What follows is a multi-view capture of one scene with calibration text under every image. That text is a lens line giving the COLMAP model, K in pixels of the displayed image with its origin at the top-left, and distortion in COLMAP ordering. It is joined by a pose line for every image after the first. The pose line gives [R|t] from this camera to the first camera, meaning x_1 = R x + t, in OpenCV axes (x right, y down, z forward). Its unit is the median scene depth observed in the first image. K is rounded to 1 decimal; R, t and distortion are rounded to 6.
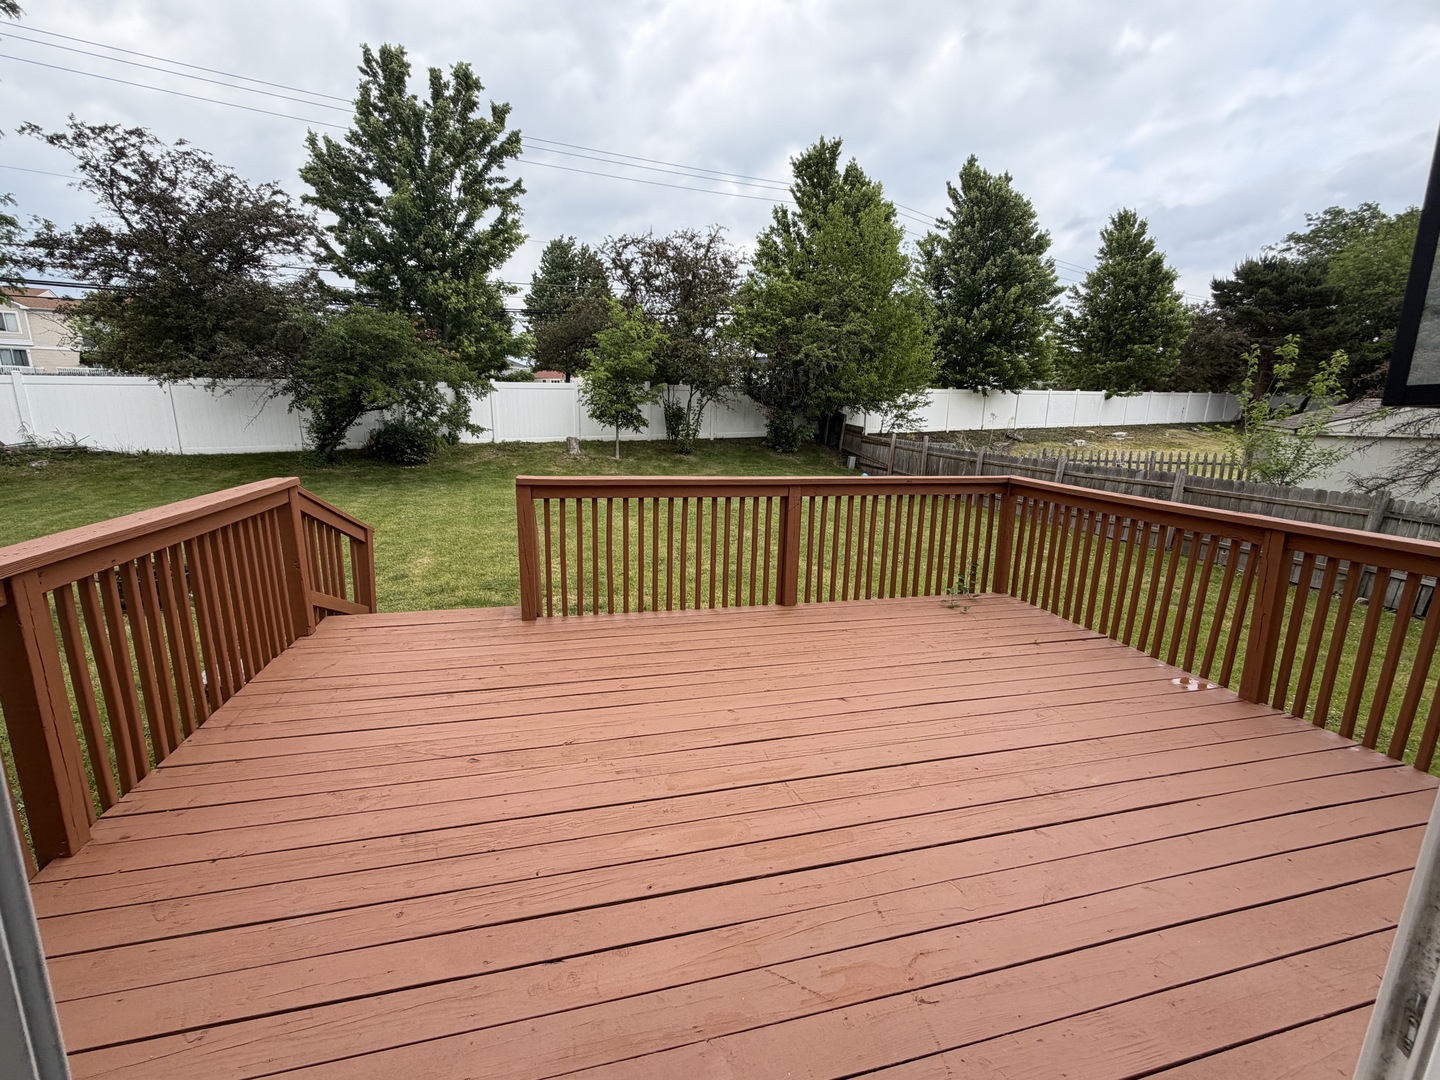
lens RADIAL K [[607.4, 0, 717.8], [0, 607.4, 538.4], [0, 0, 1]] dist [0.000936, 0.000846]
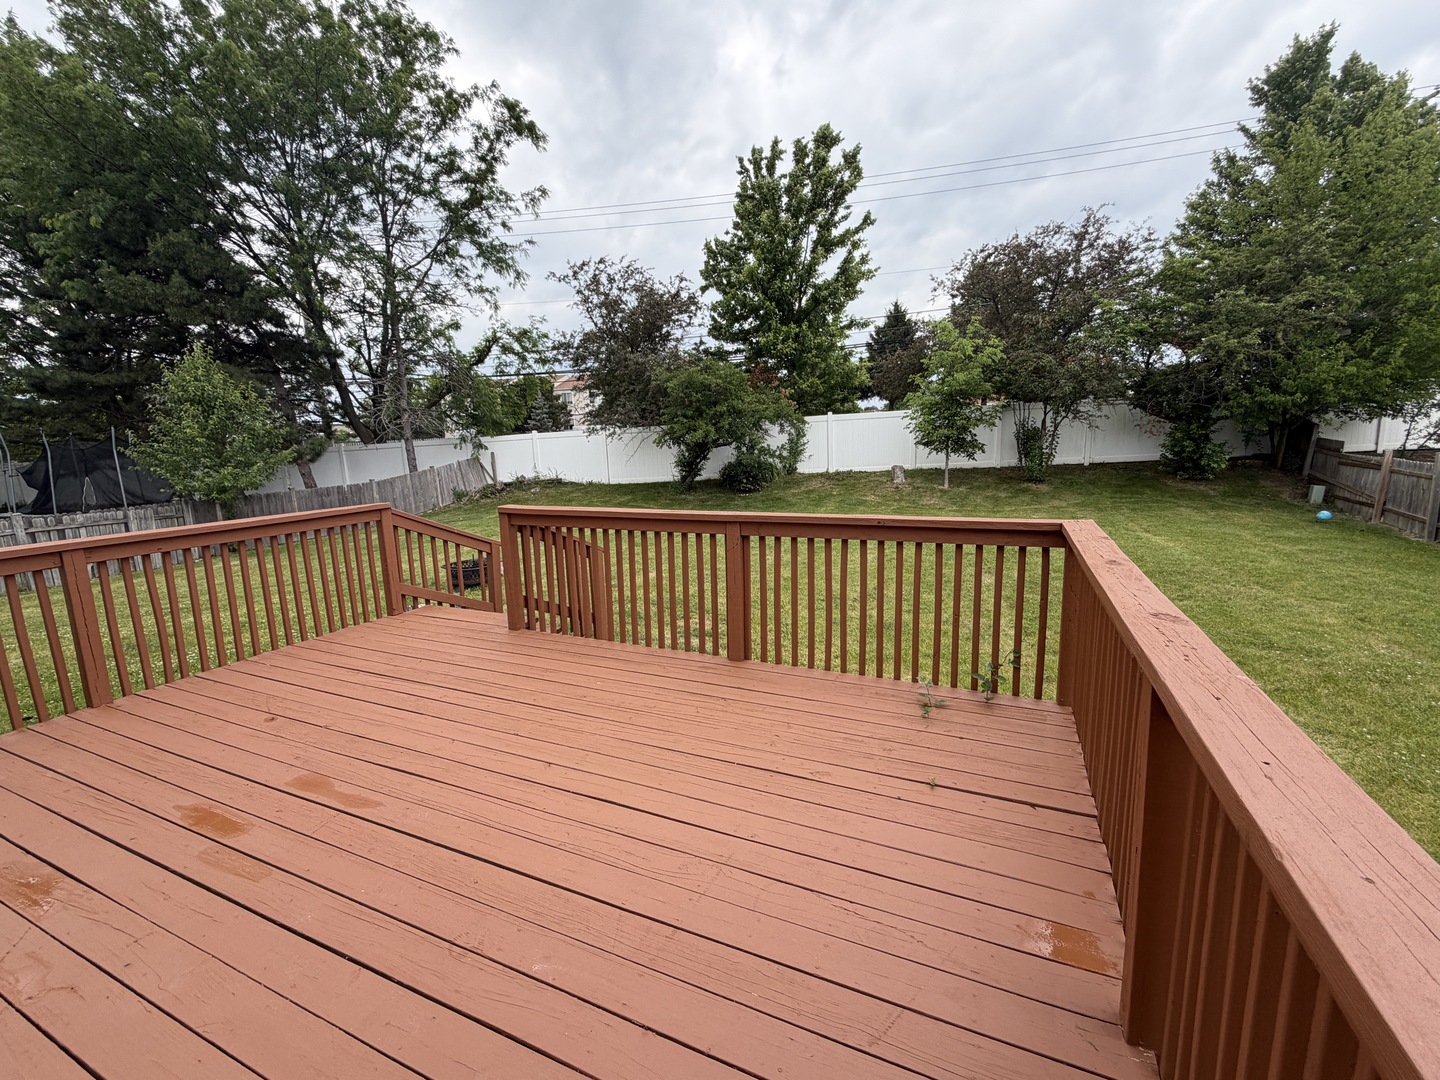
lens RADIAL K [[606.1, 0, 717.4], [0, 606.1, 542.7], [0, 0, 1]] dist [0.001412, 0.000284]
pose [[0.776849, 0.060135, -0.626809, 0.148793], [-0.084174, 0.996413, -0.008728, -0.011154], [0.624035, 0.059542, 0.779124, 0.071560]]
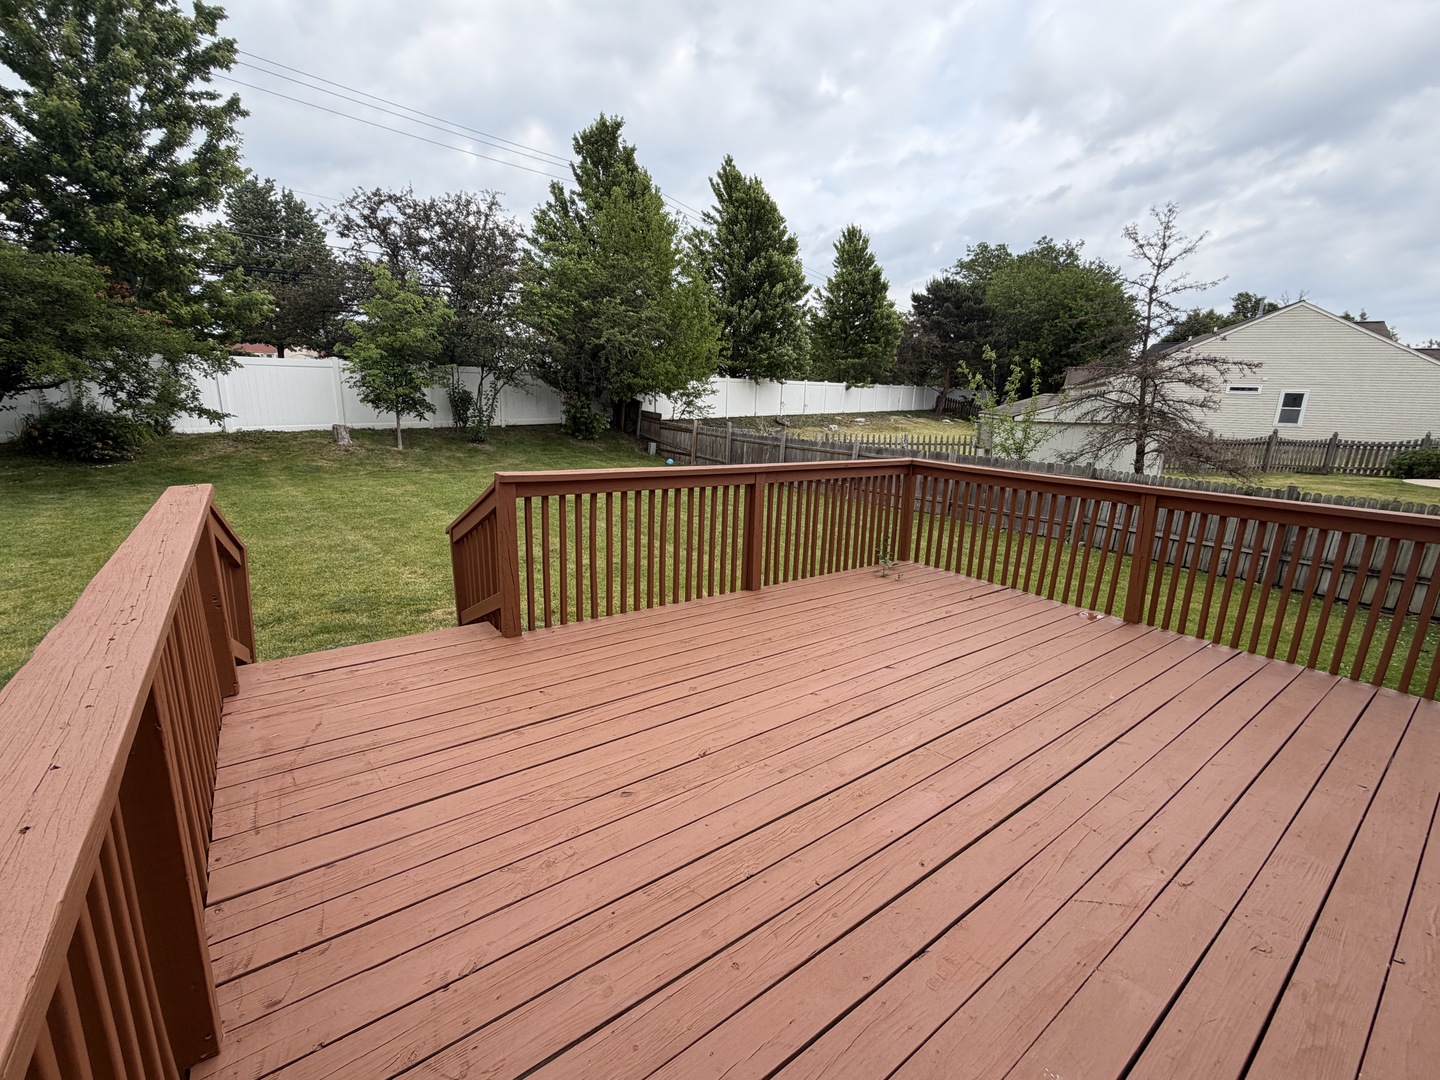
lens RADIAL K [[606.1, 0, 717.4], [0, 606.1, 542.7], [0, 0, 1]] dist [0.001412, 0.000284]
pose [[0.926632, -0.075988, 0.368209, -0.074442], [0.065102, 0.996998, 0.041918, -0.003938], [-0.370289, -0.014871, 0.928797, 0.016754]]
